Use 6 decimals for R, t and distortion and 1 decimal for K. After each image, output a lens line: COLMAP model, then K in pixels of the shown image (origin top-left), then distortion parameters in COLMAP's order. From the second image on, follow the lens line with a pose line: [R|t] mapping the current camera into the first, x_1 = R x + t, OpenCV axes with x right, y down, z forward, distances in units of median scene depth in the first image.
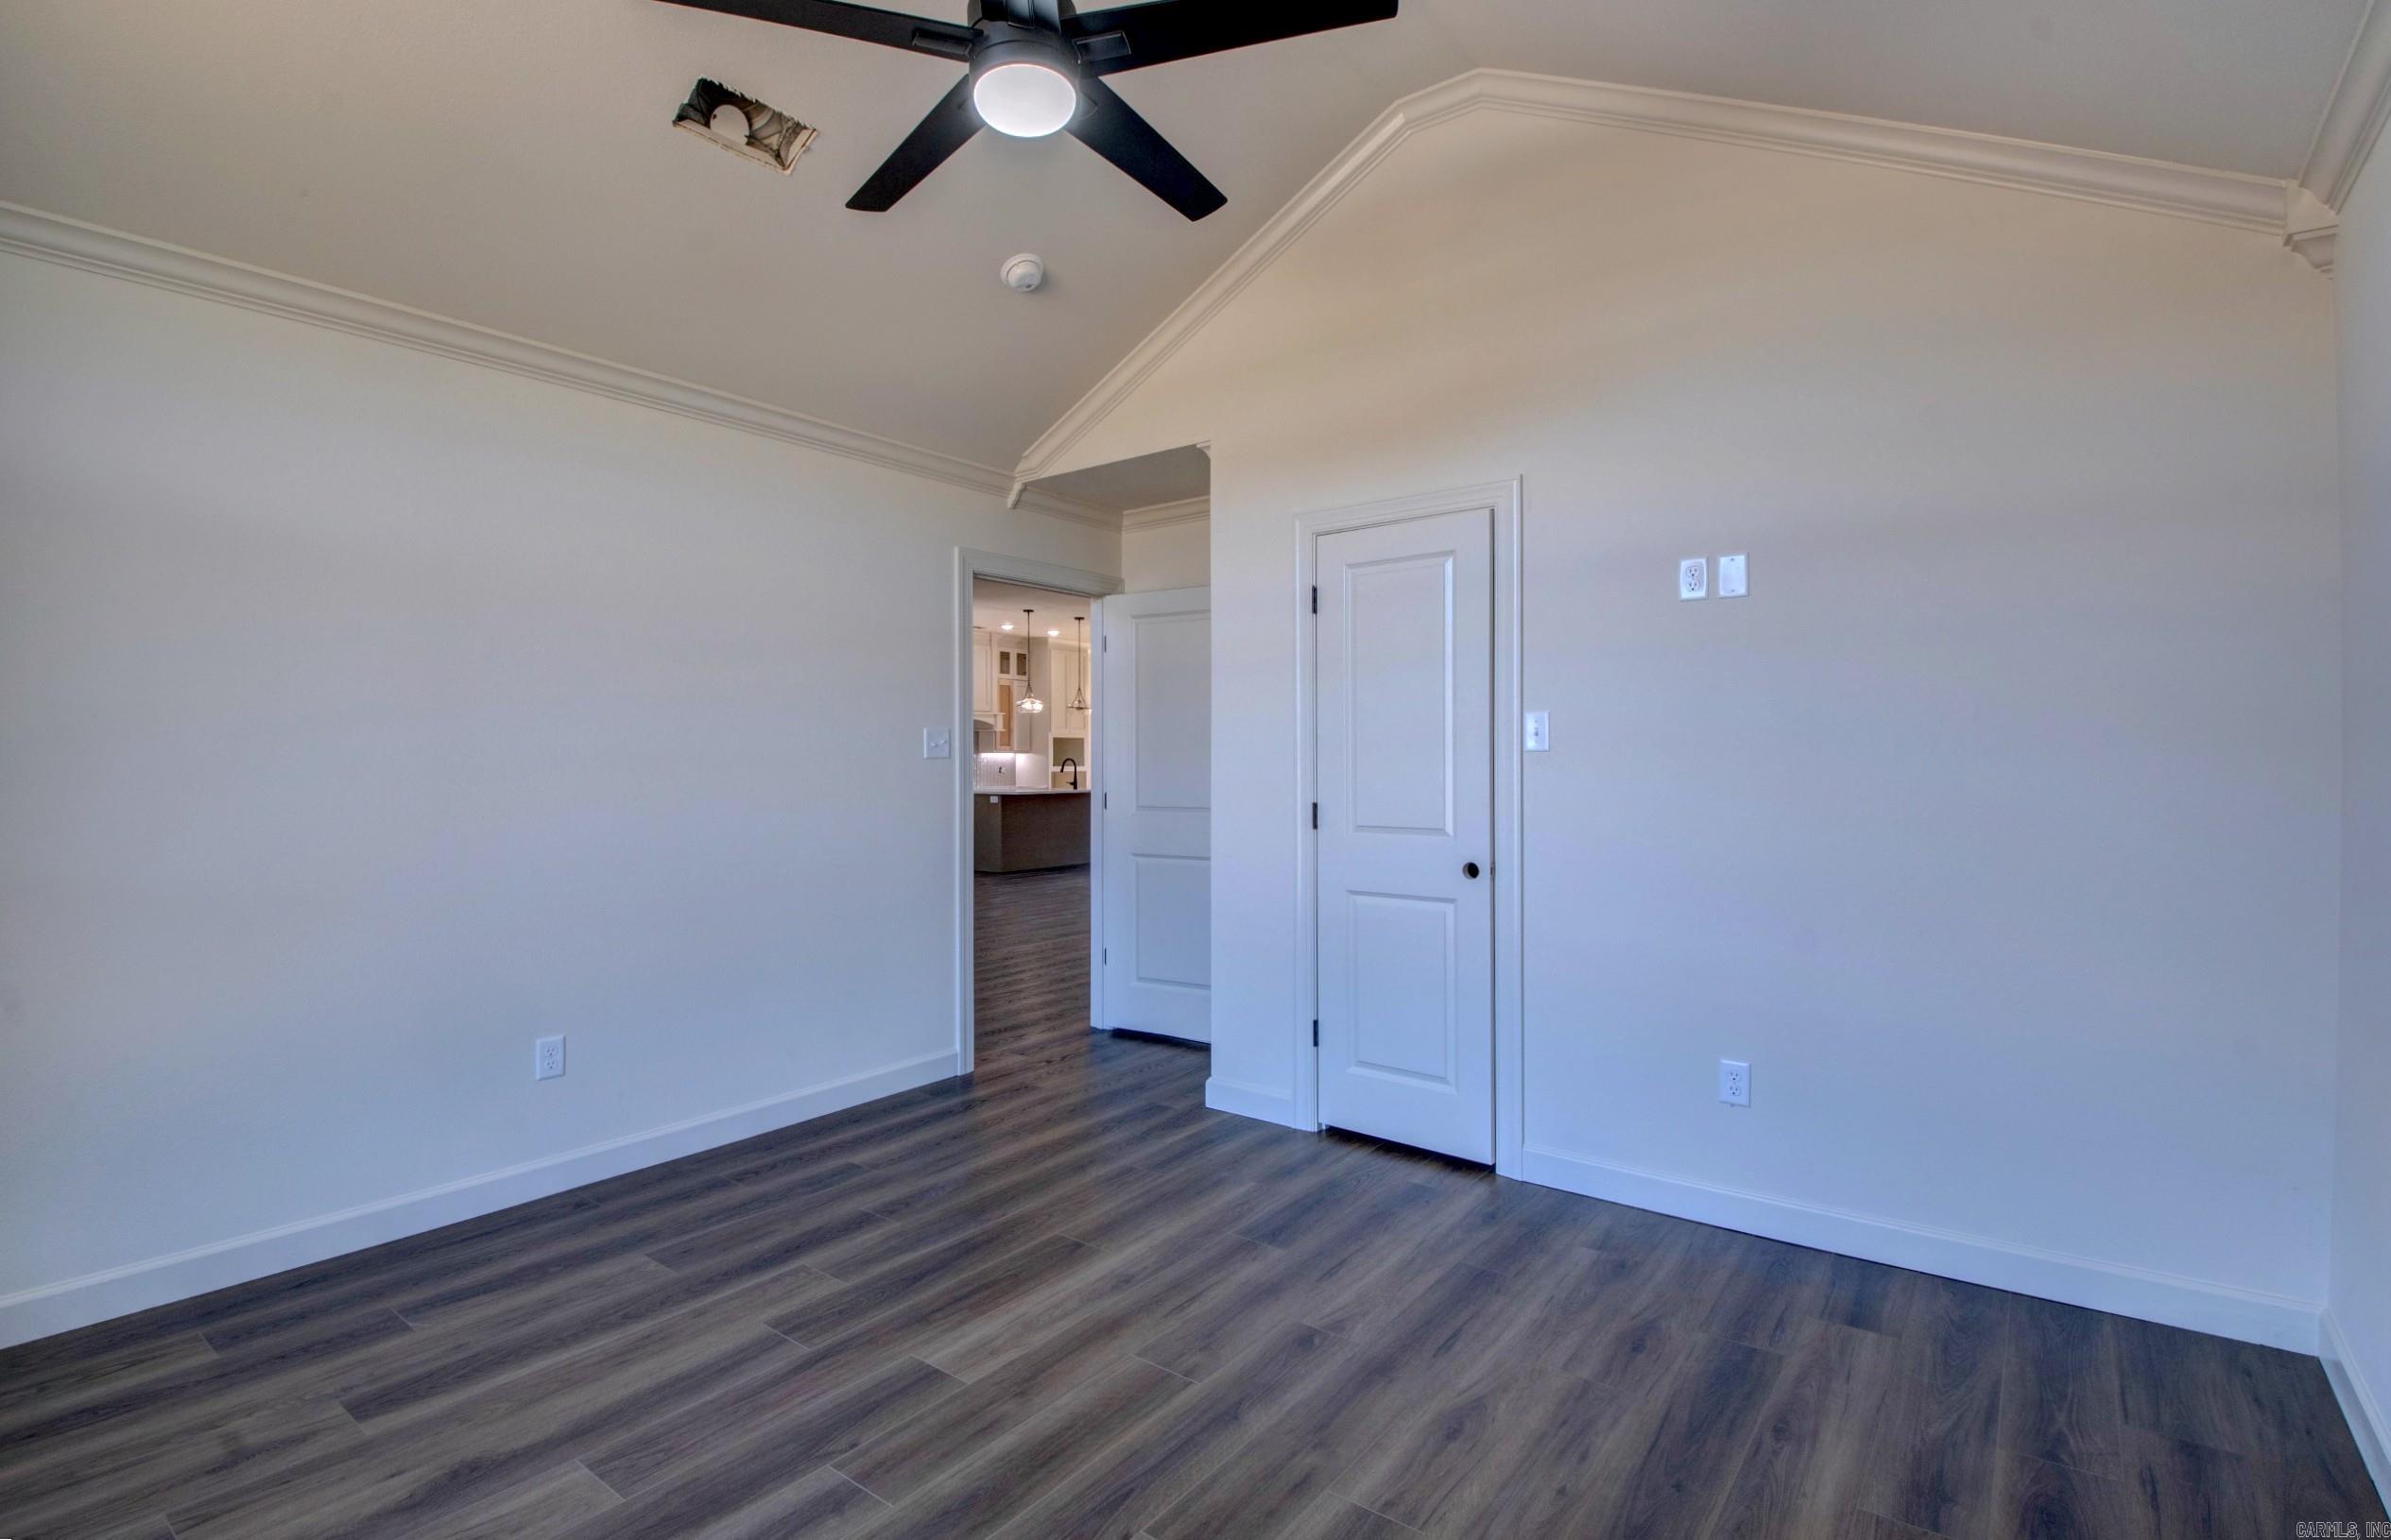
lens RADIAL K [[1124.2, 0, 1198.5], [0, 1124.2, 771.9], [0, 0, 1]] dist [-0.000185, -0.002116]
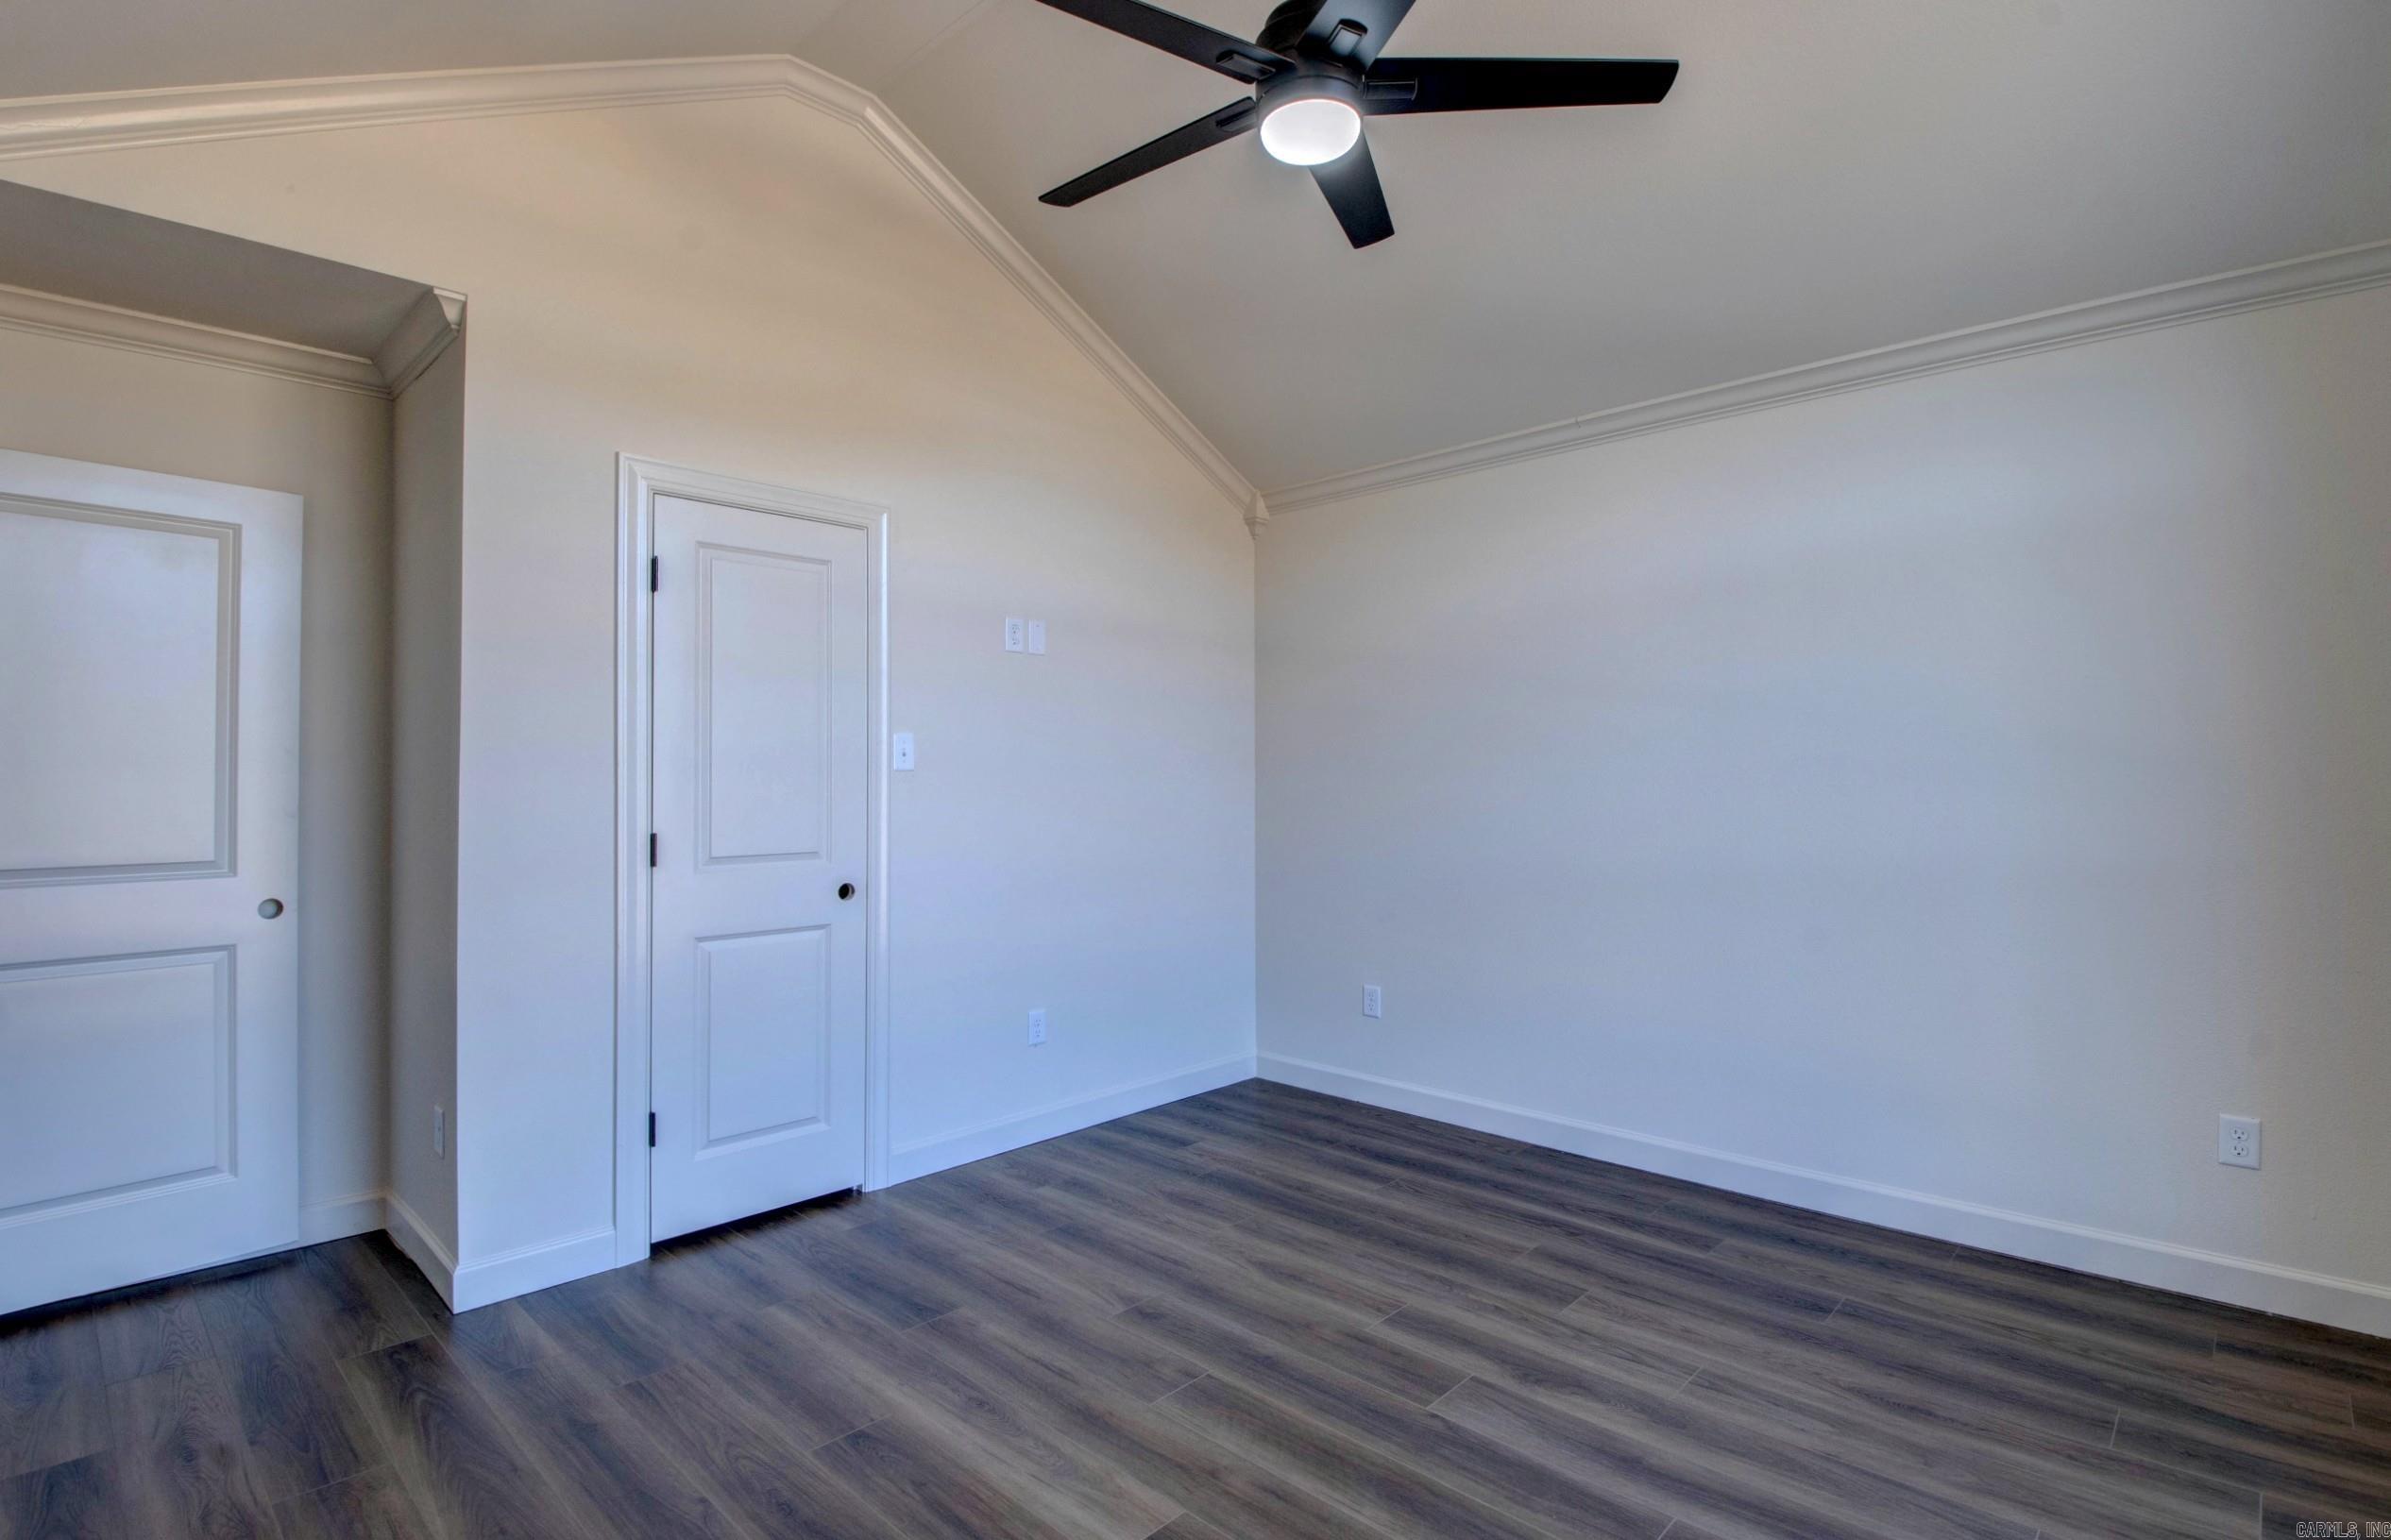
lens RADIAL K [[1124.3, 0, 1197.1], [0, 1124.3, 766.0], [0, 0, 1]] dist [-0.000185, -0.002116]
pose [[0.114910, 0.011355, 0.993311, -0.833794], [0.010410, 0.999866, -0.012634, -0.007483], [-0.993321, 0.011792, 0.114776, 0.700543]]
